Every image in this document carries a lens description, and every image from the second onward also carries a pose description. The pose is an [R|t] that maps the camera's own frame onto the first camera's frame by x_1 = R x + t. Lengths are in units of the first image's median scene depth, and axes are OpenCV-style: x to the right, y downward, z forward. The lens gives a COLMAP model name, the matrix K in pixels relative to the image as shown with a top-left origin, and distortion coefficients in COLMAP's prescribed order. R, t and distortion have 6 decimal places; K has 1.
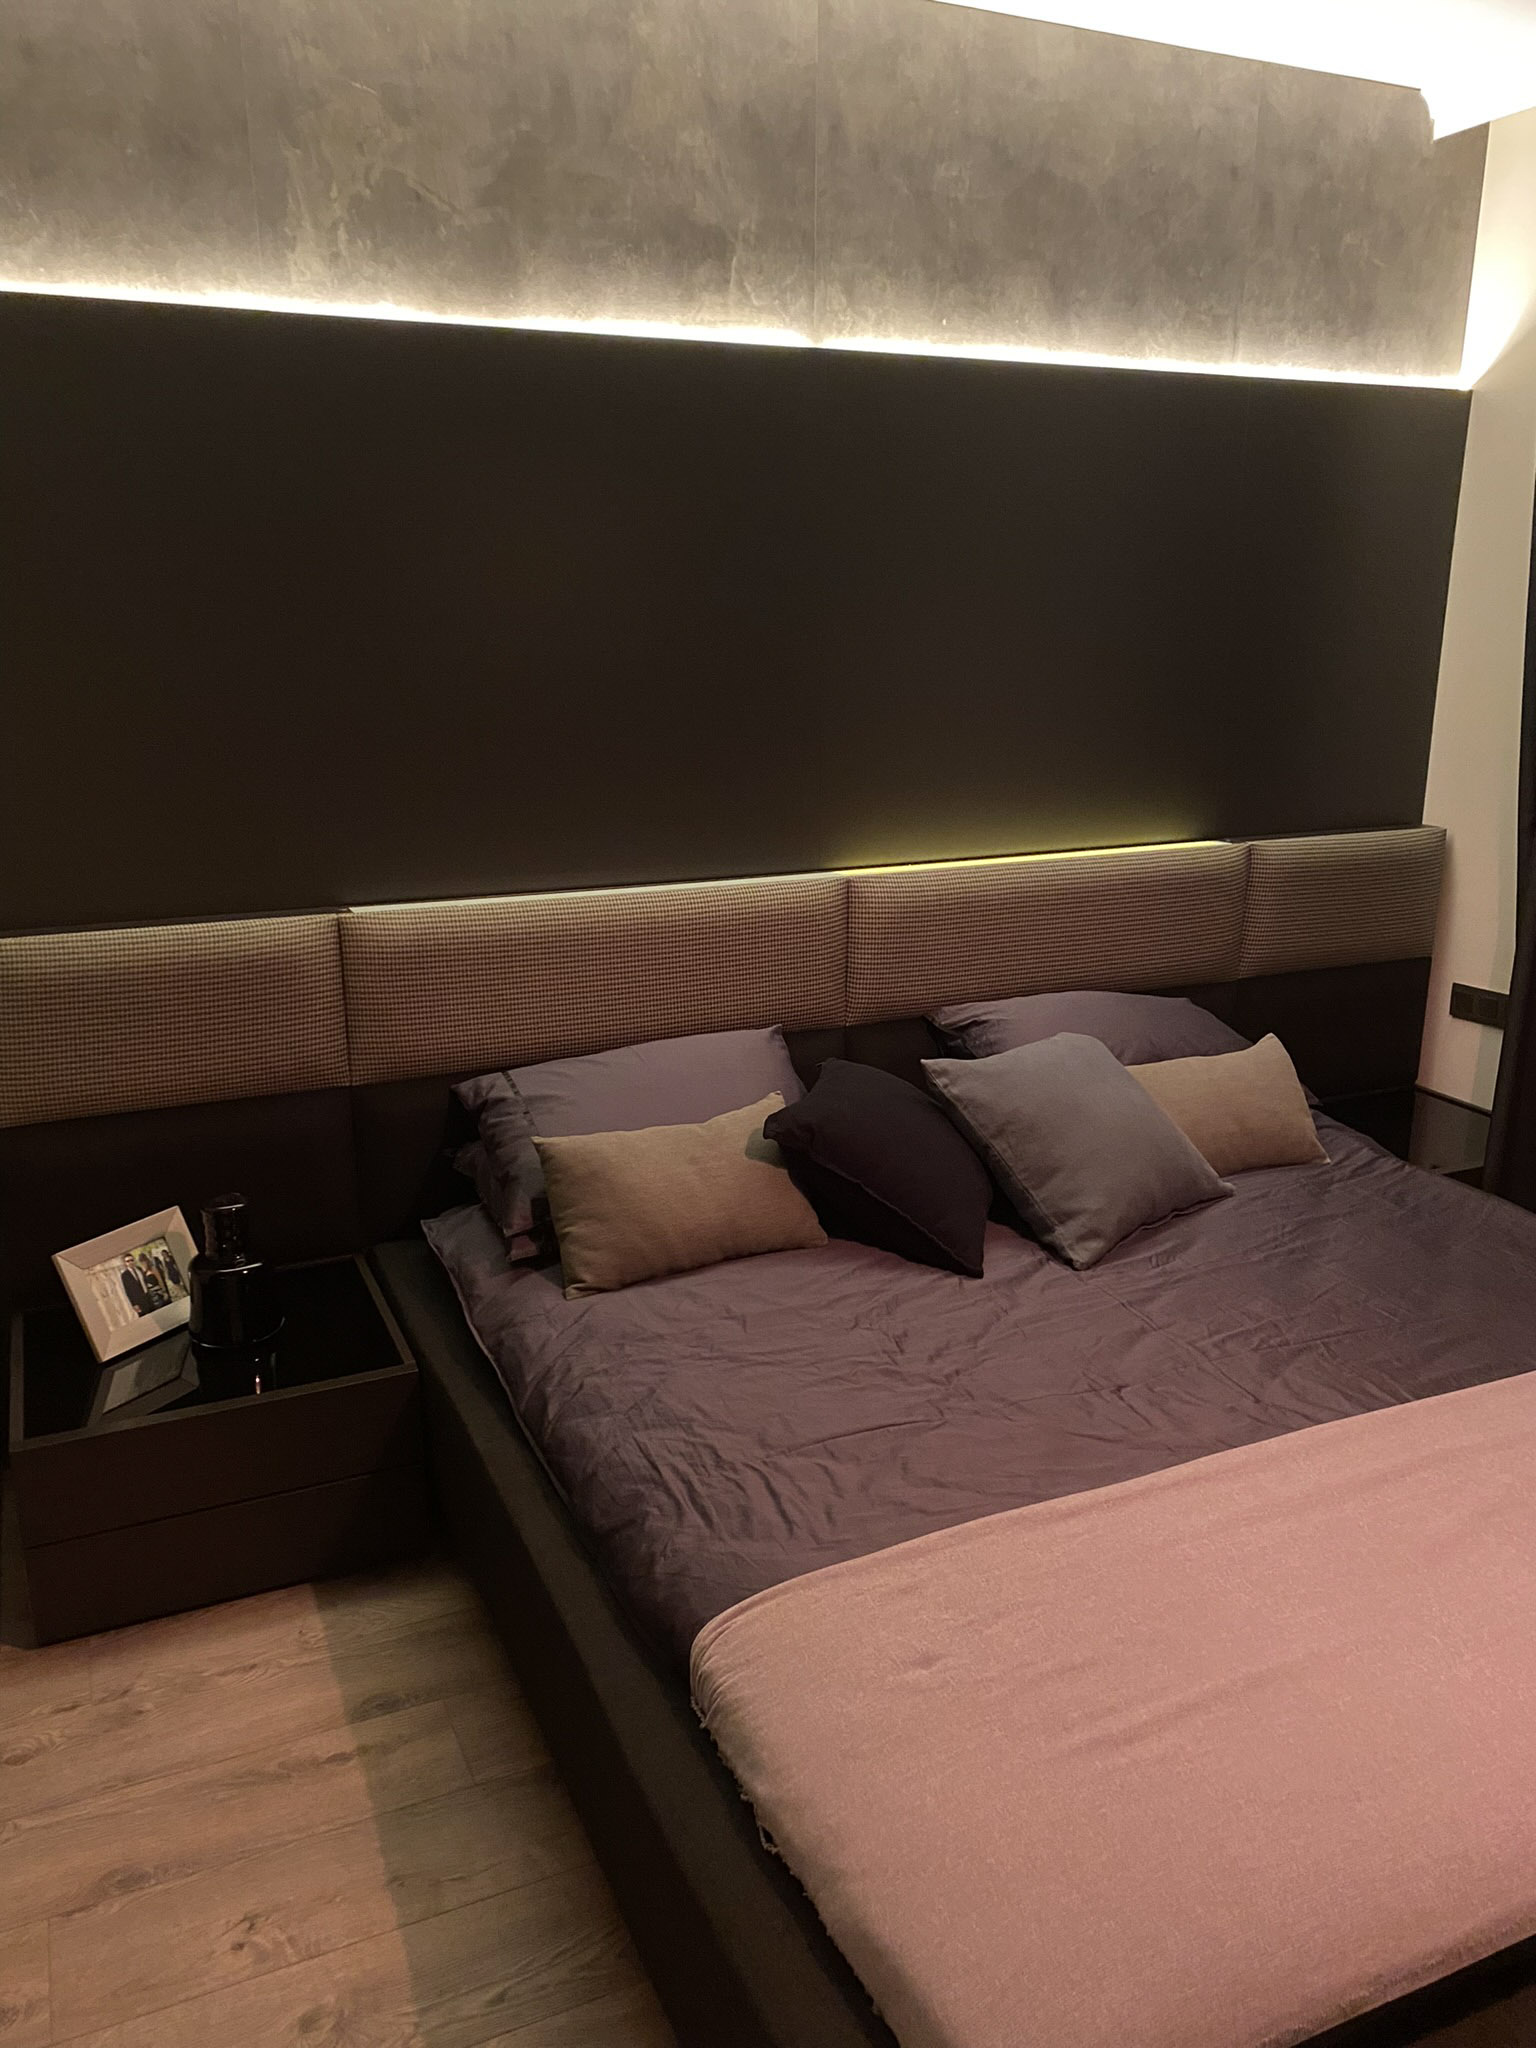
lens RADIAL K [[1558.9, 0, 751.0], [0, 1558.9, 1042.7], [0, 0, 1]] dist [0.033806, -0.037092]
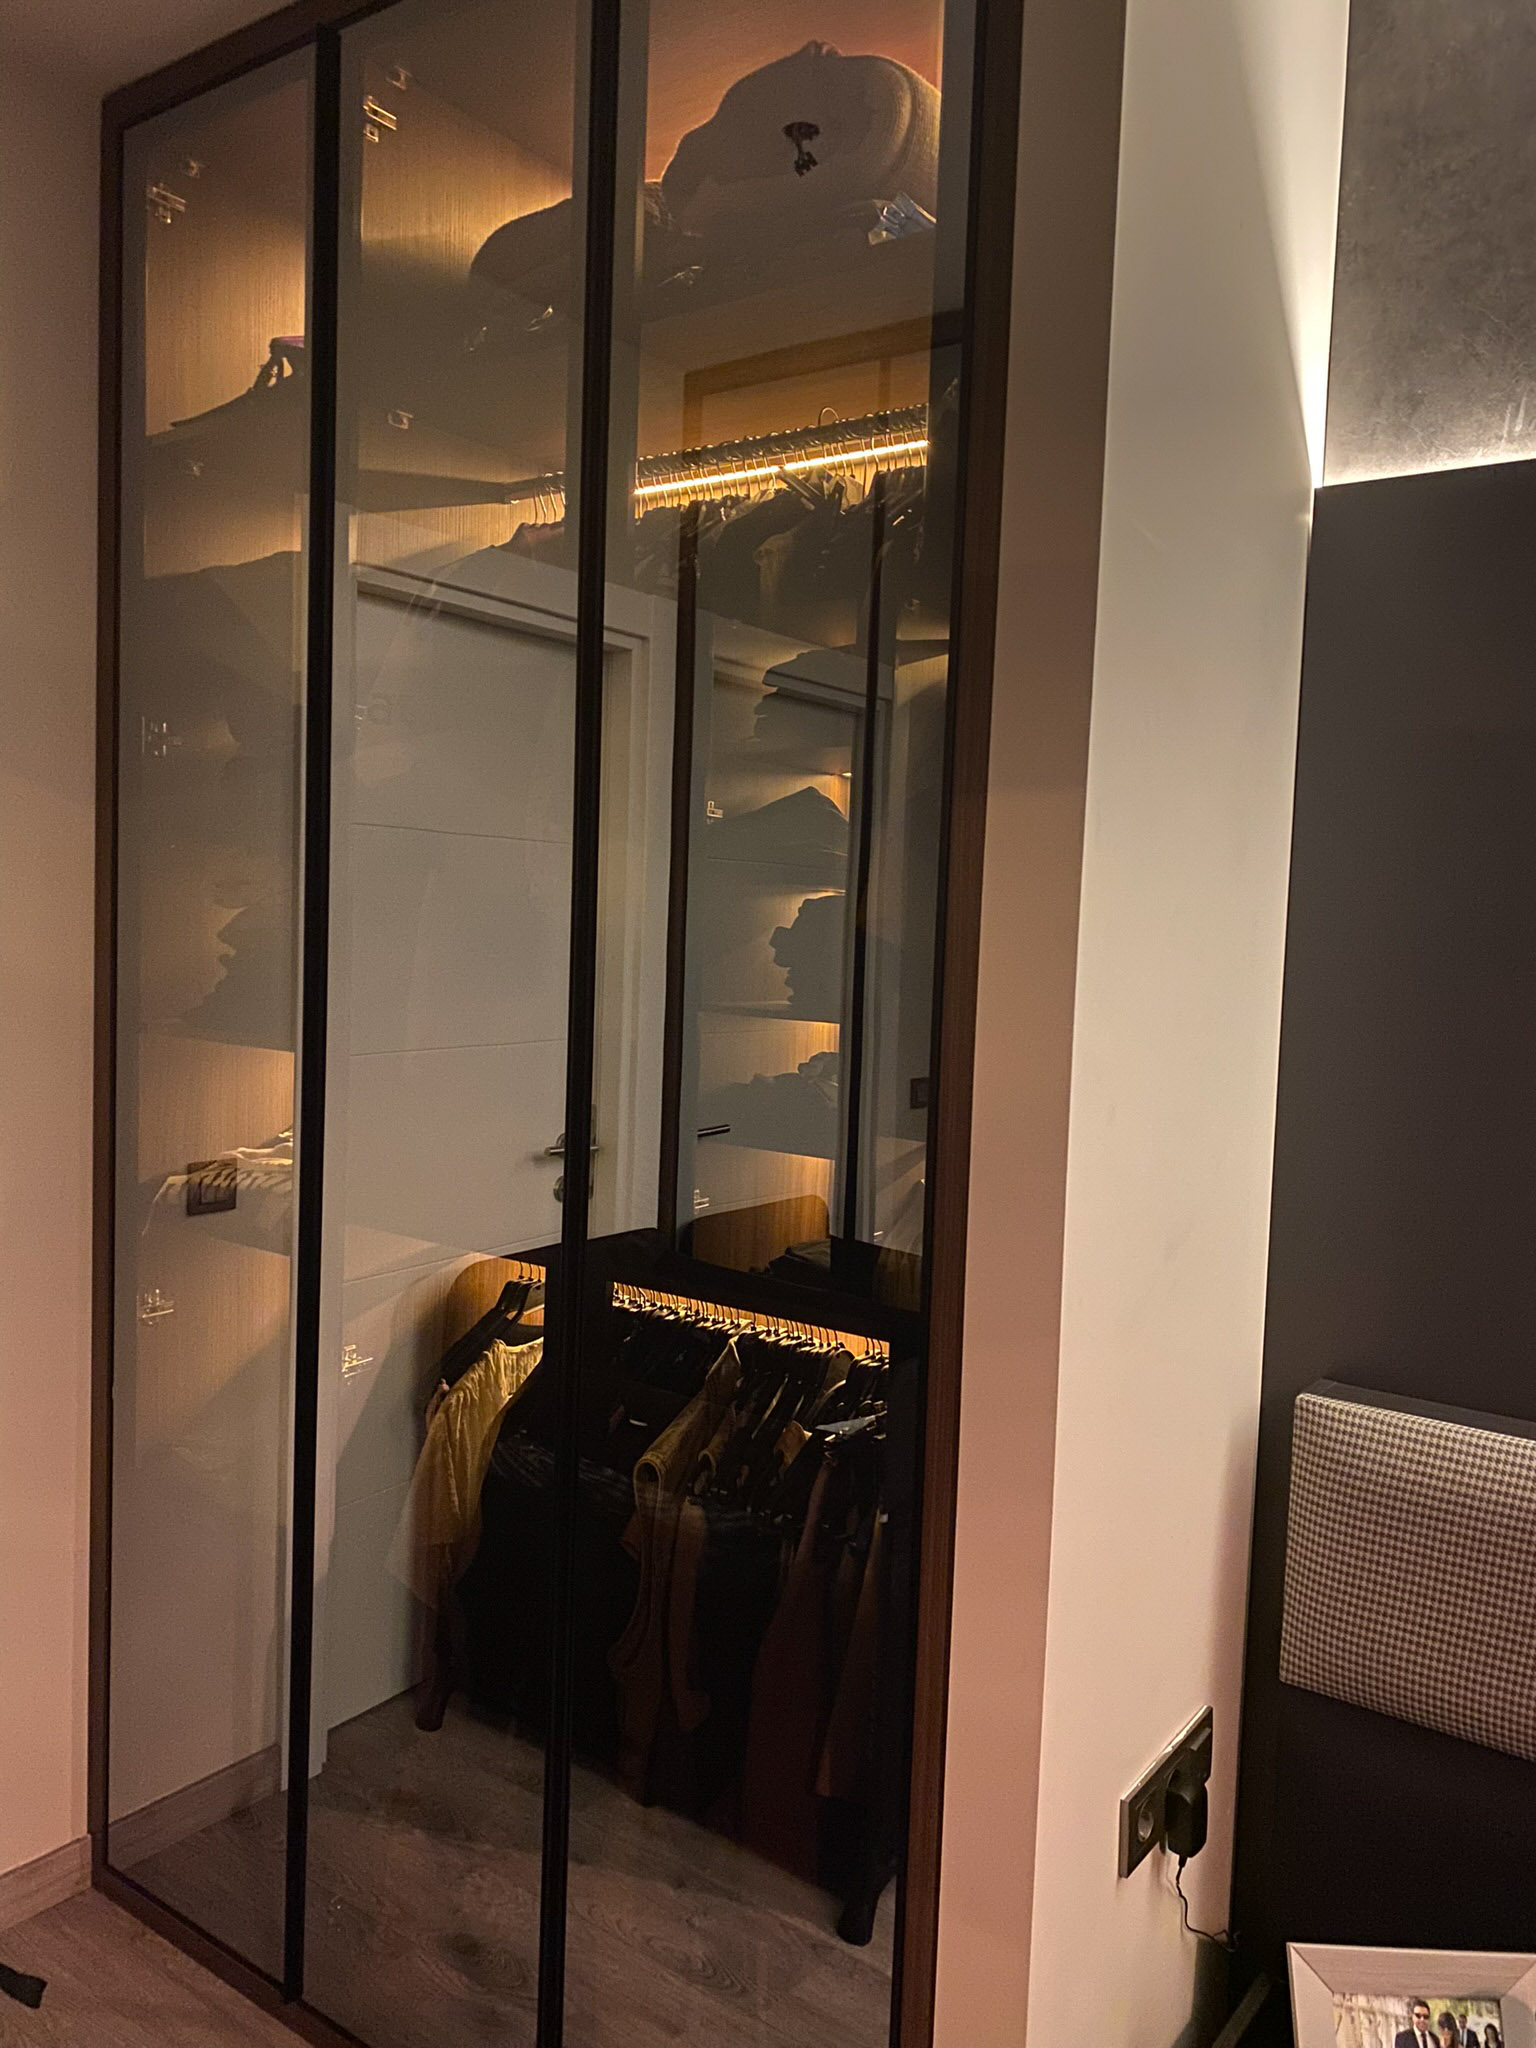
lens RADIAL K [[1558.9, 0, 779.4], [0, 1558.9, 1014.6], [0, 0, 1]] dist [0.033806, -0.037092]
pose [[0.481028, 0.077816, -0.873245, -0.035056], [-0.267830, 0.961479, -0.061856, -0.111574], [0.834793, 0.263635, 0.483340, 0.417978]]
